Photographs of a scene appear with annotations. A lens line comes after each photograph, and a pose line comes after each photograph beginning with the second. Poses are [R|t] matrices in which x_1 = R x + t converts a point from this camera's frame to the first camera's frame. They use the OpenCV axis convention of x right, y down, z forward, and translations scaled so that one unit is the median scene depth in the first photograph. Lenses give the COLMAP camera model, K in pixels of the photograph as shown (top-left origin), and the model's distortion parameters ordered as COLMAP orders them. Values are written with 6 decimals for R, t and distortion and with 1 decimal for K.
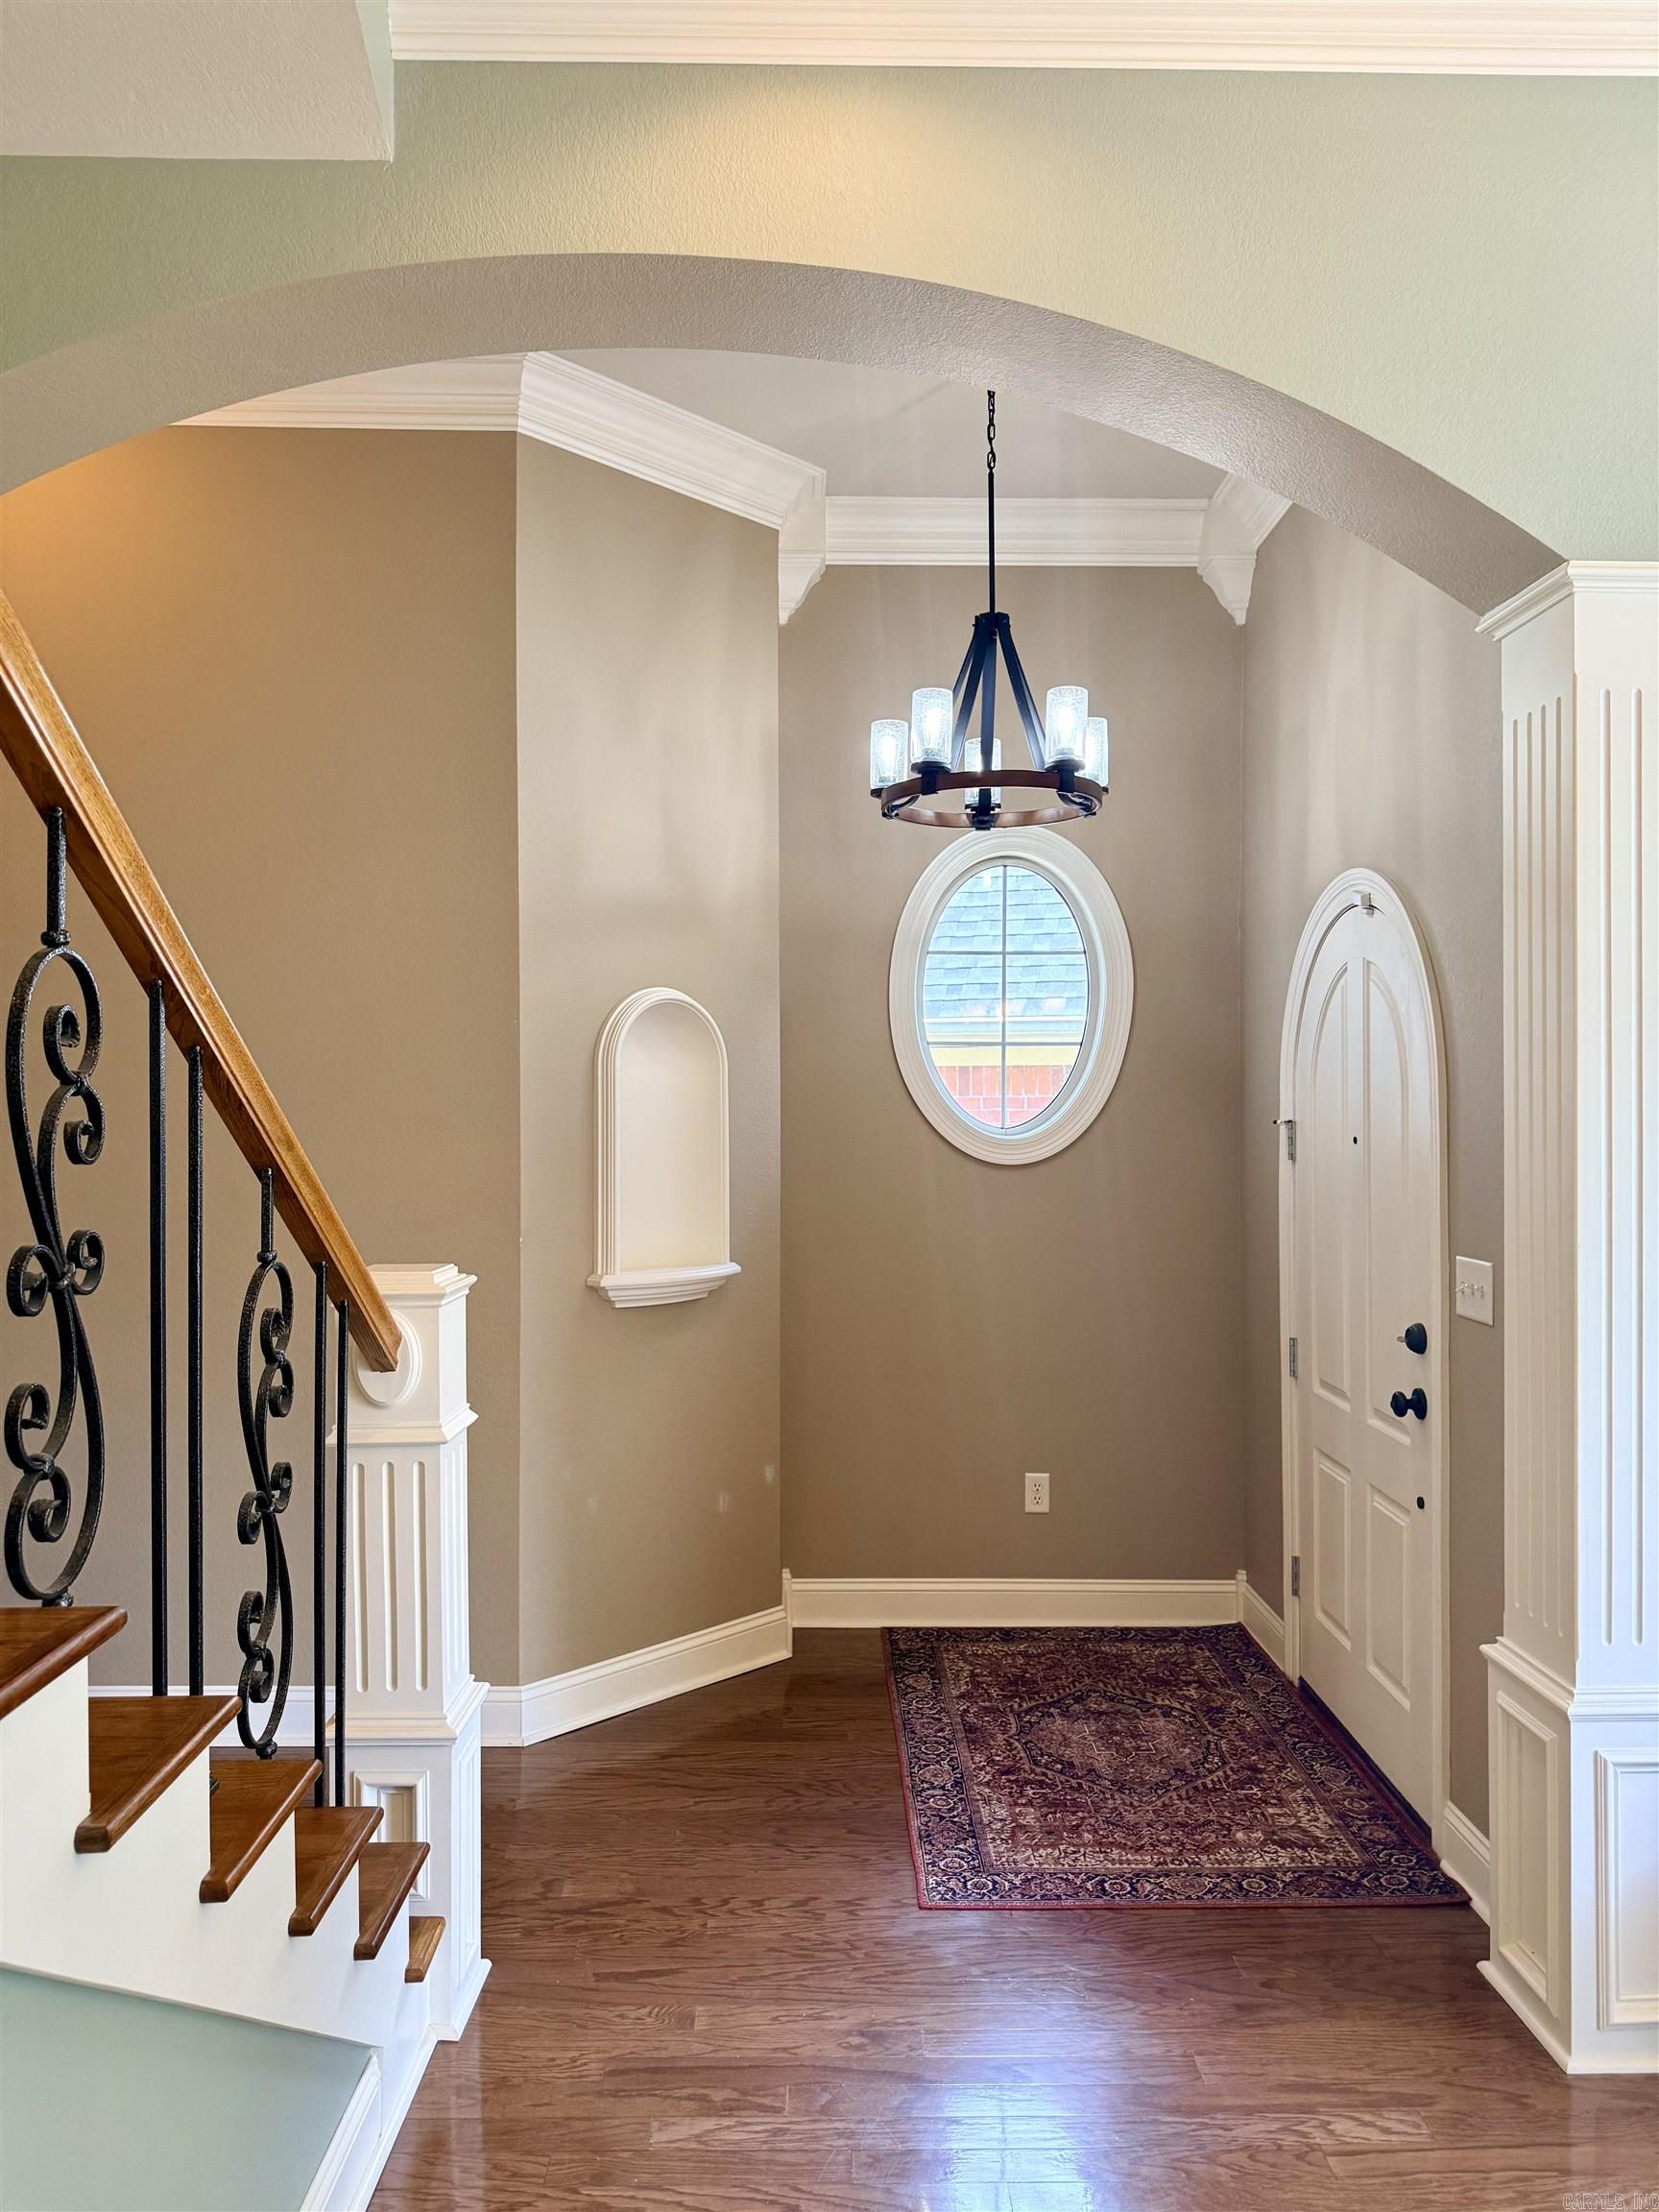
lens RADIAL K [[1573.2, 0, 827.9], [0, 1573.2, 1108.2], [0, 0, 1]] dist [0.030326, -0.046533]
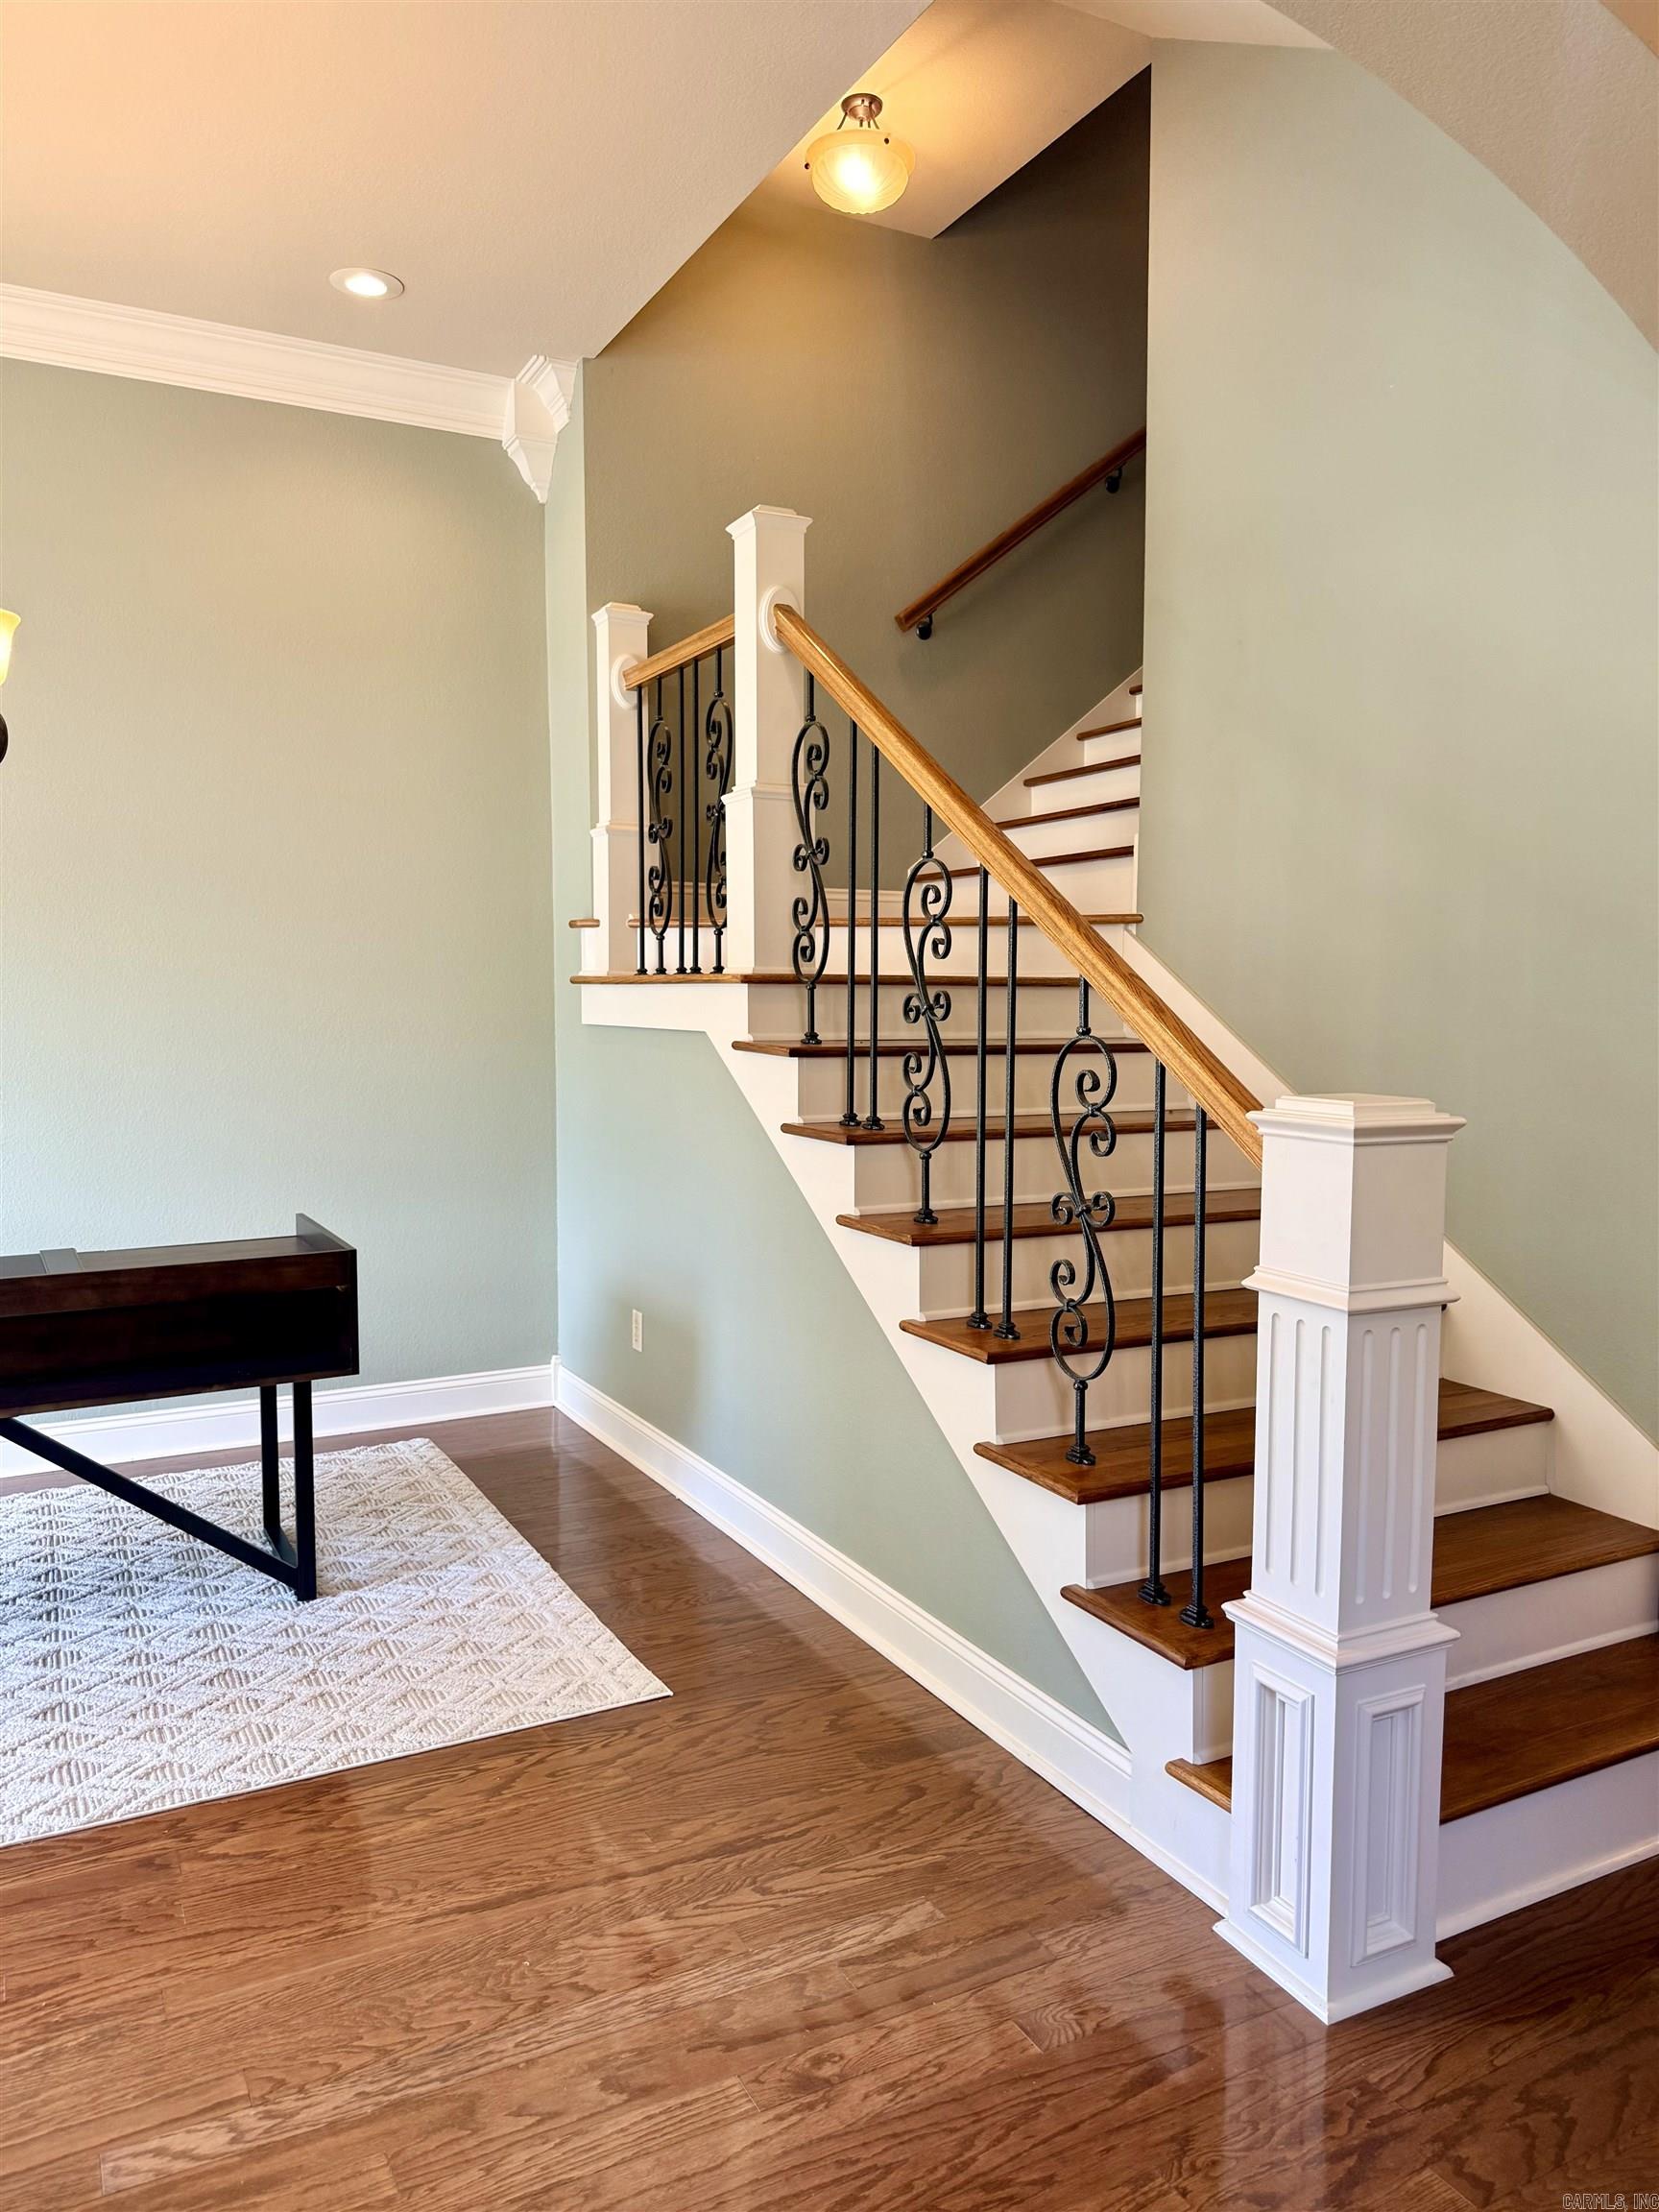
lens RADIAL K [[1573.2, 0, 811.2], [0, 1573.2, 1115.7], [0, 0, 1]] dist [0.030326, -0.046533]
pose [[-0.896809, 0.029461, -0.441436, 0.391512], [-0.003605, 0.997261, 0.073880, 0.058645], [0.442404, 0.067848, -0.894246, 1.813898]]
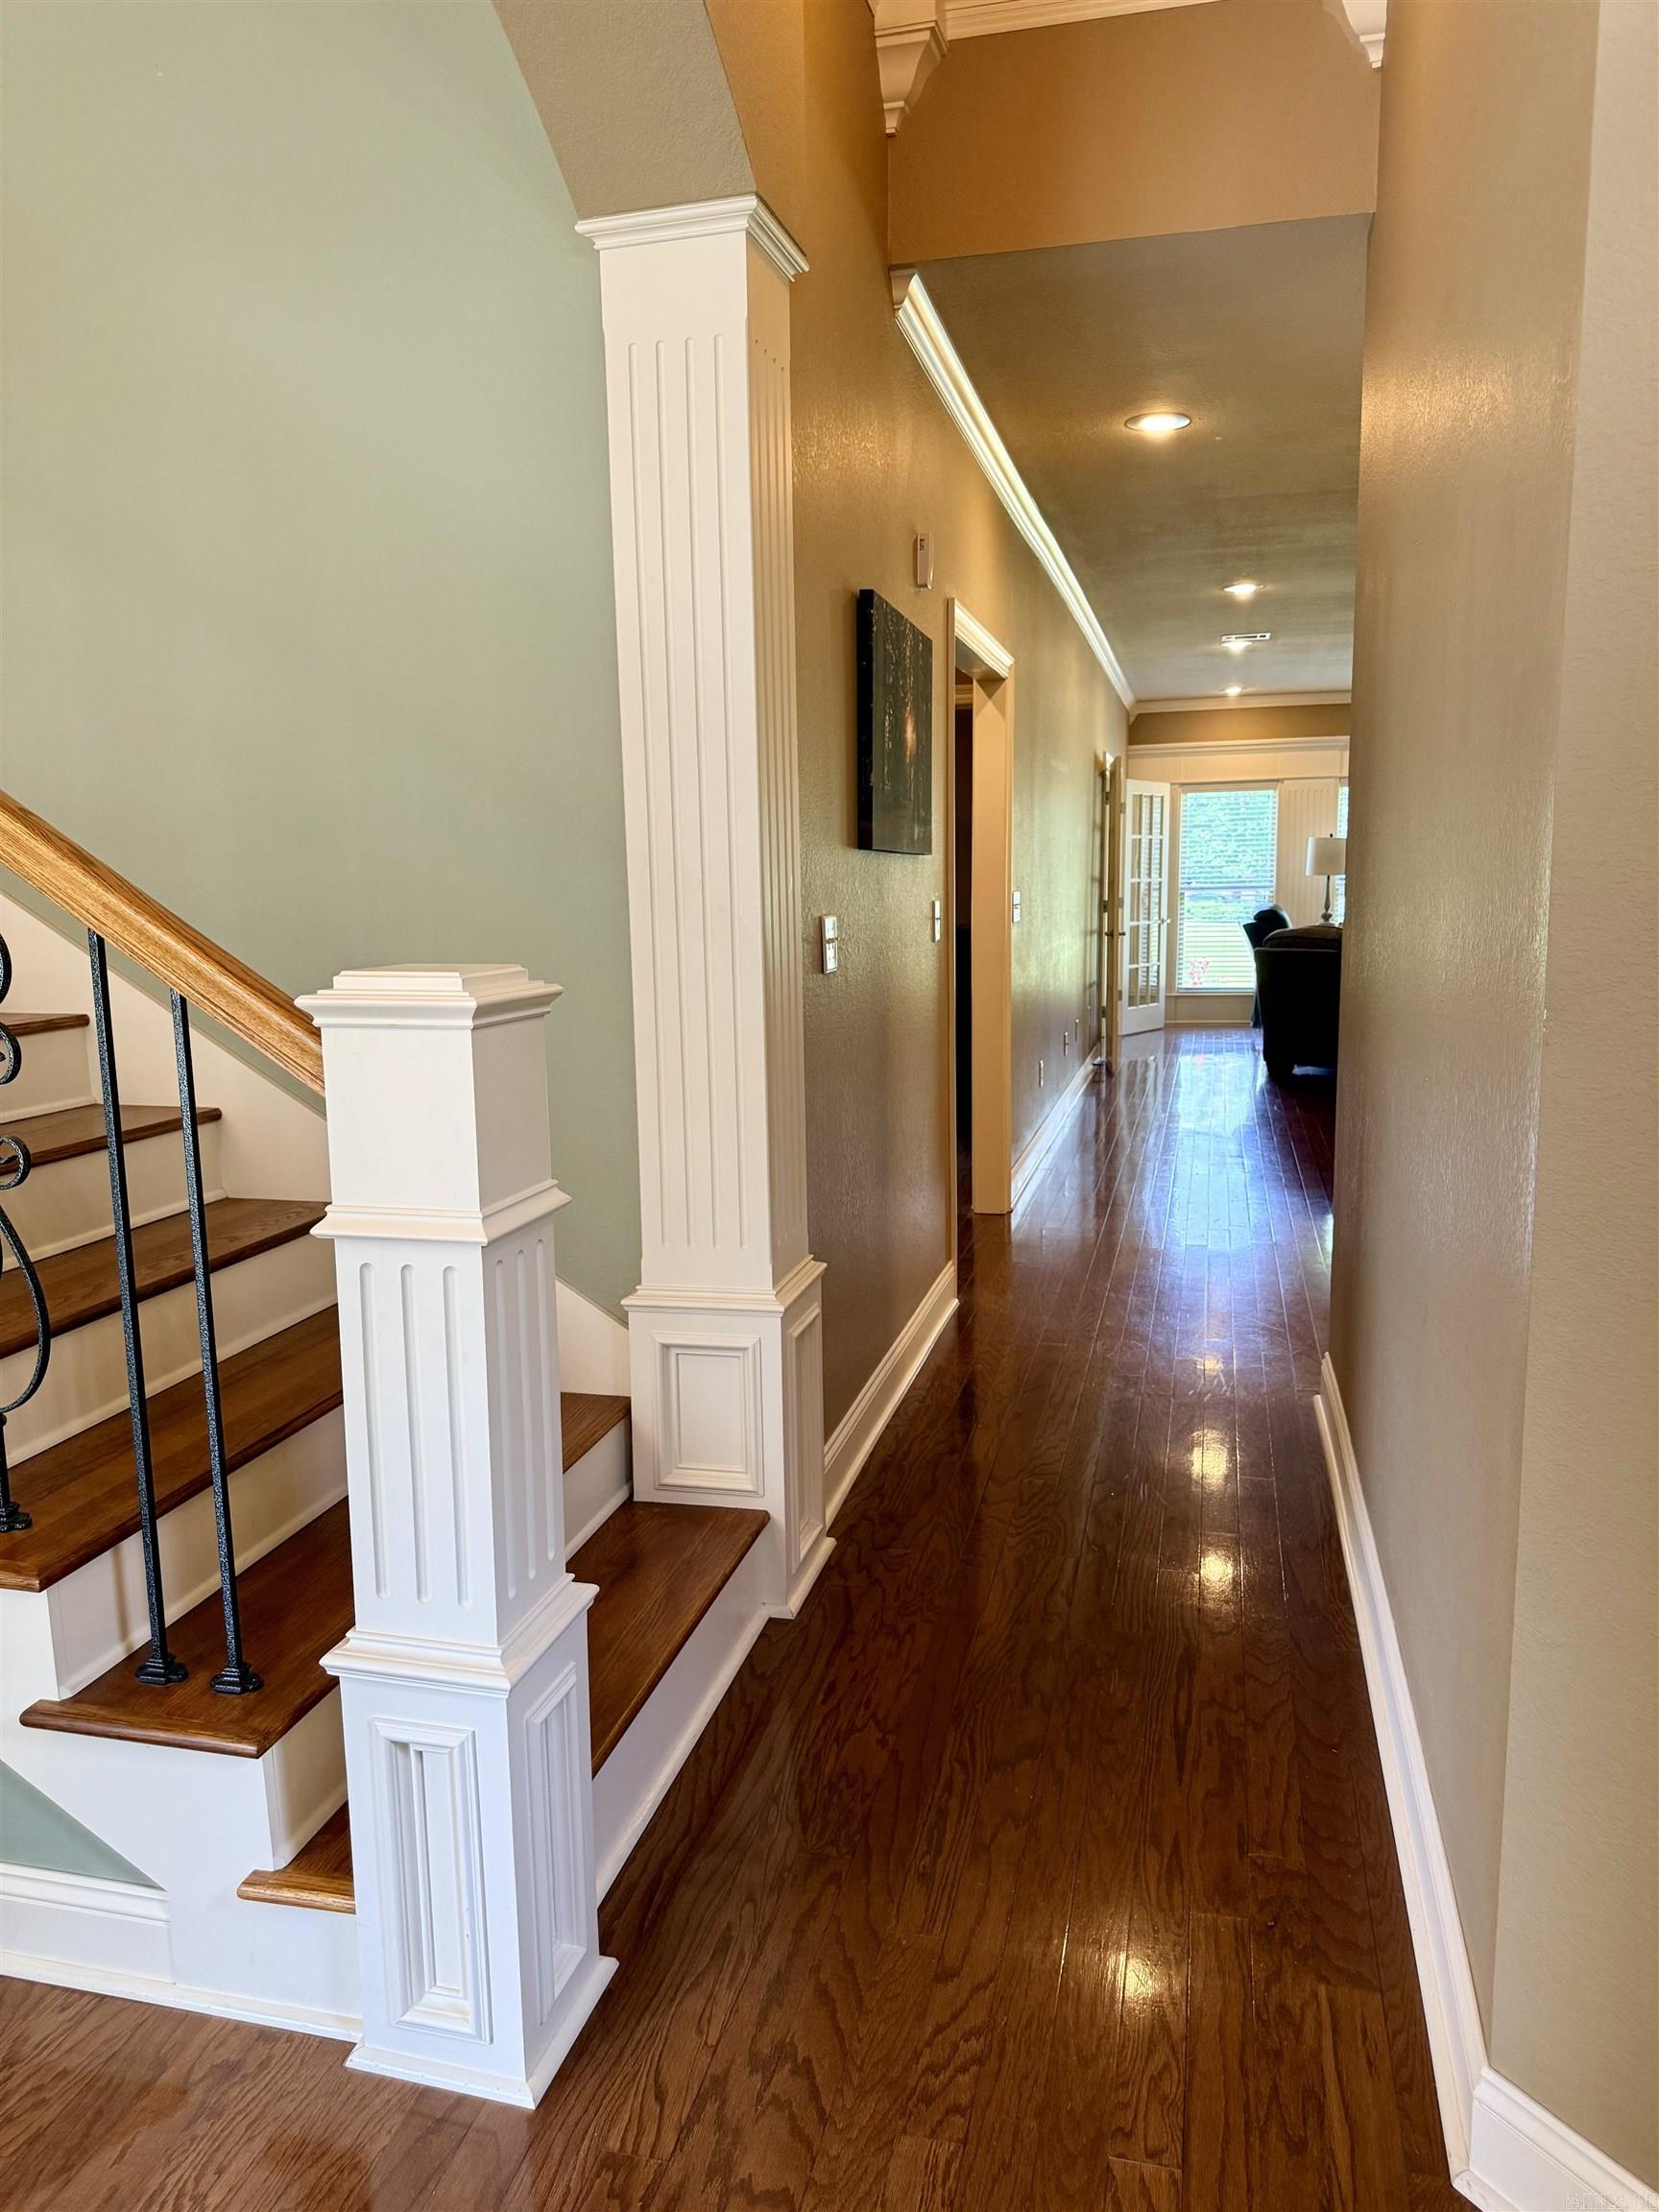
lens RADIAL K [[1573.2, 0, 838.5], [0, 1573.2, 1093.1], [0, 0, 1]] dist [0.030326, -0.046533]
pose [[-0.256212, 0.143180, -0.955958, 0.341935], [0.026857, 0.989641, 0.141027, 0.074733], [0.966247, 0.010459, -0.257404, 1.491946]]
